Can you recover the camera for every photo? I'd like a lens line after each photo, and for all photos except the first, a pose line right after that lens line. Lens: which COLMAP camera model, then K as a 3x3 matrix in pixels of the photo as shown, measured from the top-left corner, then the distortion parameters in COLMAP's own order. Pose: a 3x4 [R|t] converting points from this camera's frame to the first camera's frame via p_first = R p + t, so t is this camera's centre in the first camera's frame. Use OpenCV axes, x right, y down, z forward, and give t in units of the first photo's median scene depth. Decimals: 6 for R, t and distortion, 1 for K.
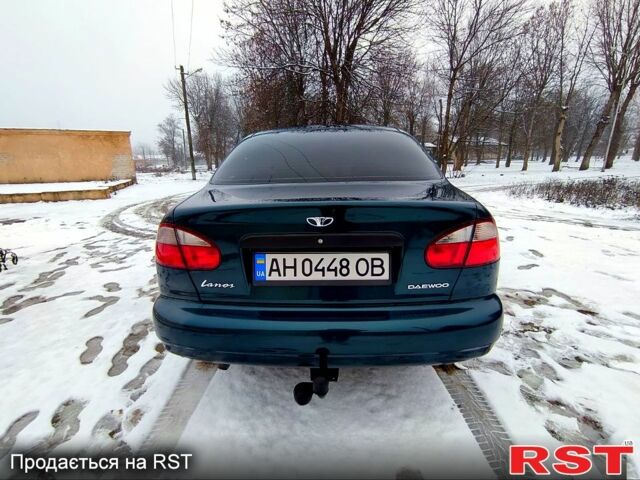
lens RADIAL K [[280.2, 0, 318.6], [0, 280.2, 239.0], [0, 0, 1]] dist [-0.005129, 0.001272]
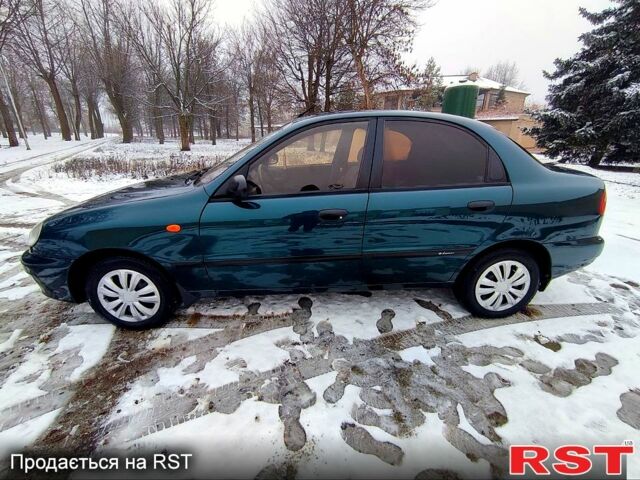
lens RADIAL K [[289.5, 0, 320.6], [0, 289.5, 239.3], [0, 0, 1]] dist [-0.004543, 0.000630]
pose [[-0.104846, -0.329425, 0.938342, -2.208731], [0.262588, 0.900887, 0.345616, -0.858524], [-0.959195, 0.282634, -0.007951, 2.866393]]
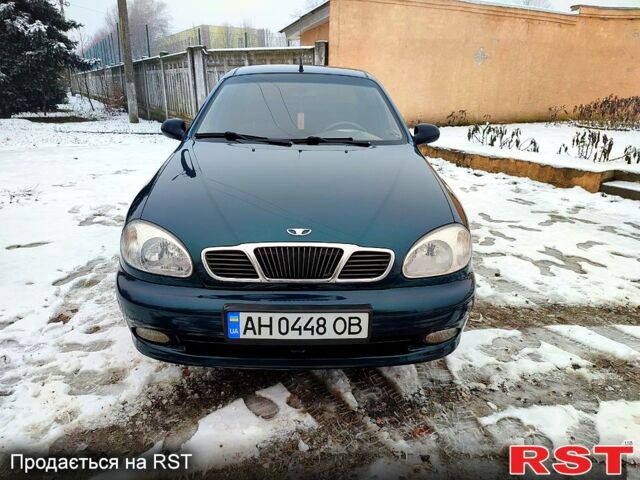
lens RADIAL K [[461.7, 0, 316.5], [0, 461.7, 239.0], [0, 0, 1]] dist [0.046377, -0.037511]
pose [[-0.996715, 0.028594, -0.075779, 0.244886], [-0.018817, 0.828254, 0.560036, -1.746356], [0.078778, 0.559622, -0.824995, 5.855441]]
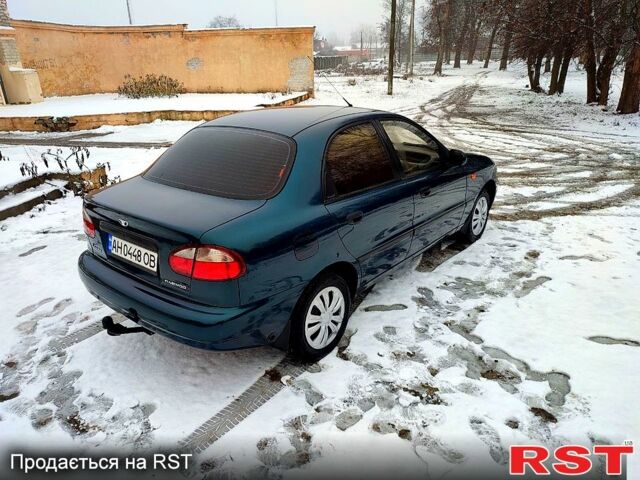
lens RADIAL K [[461.7, 0, 318.6], [0, 461.7, 236.3], [0, 0, 1]] dist [0.046377, -0.037511]
pose [[0.803249, 0.213479, -0.556074, 2.121660], [-0.150972, 0.976050, 0.156631, -0.508196], [0.576193, -0.041862, 0.816241, -0.421030]]
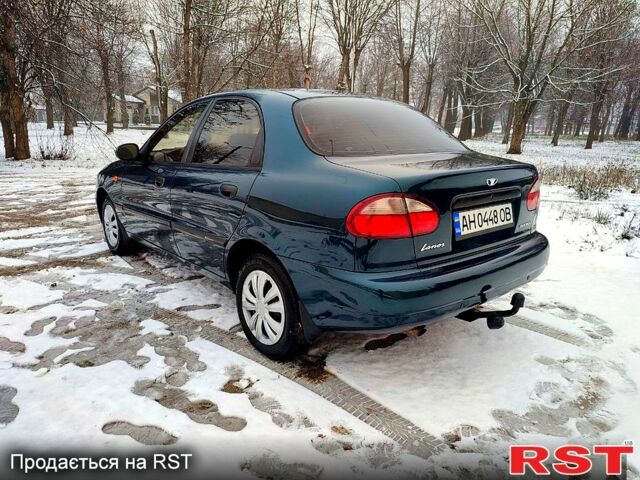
lens RADIAL K [[461.7, 0, 311.6], [0, 461.7, 239.9], [0, 0, 1]] dist [0.046377, -0.037511]
pose [[0.738562, -0.131485, 0.661240, -1.945473], [0.150913, 0.988152, 0.027930, 0.017537], [-0.657078, 0.079161, 0.749654, -0.046395]]
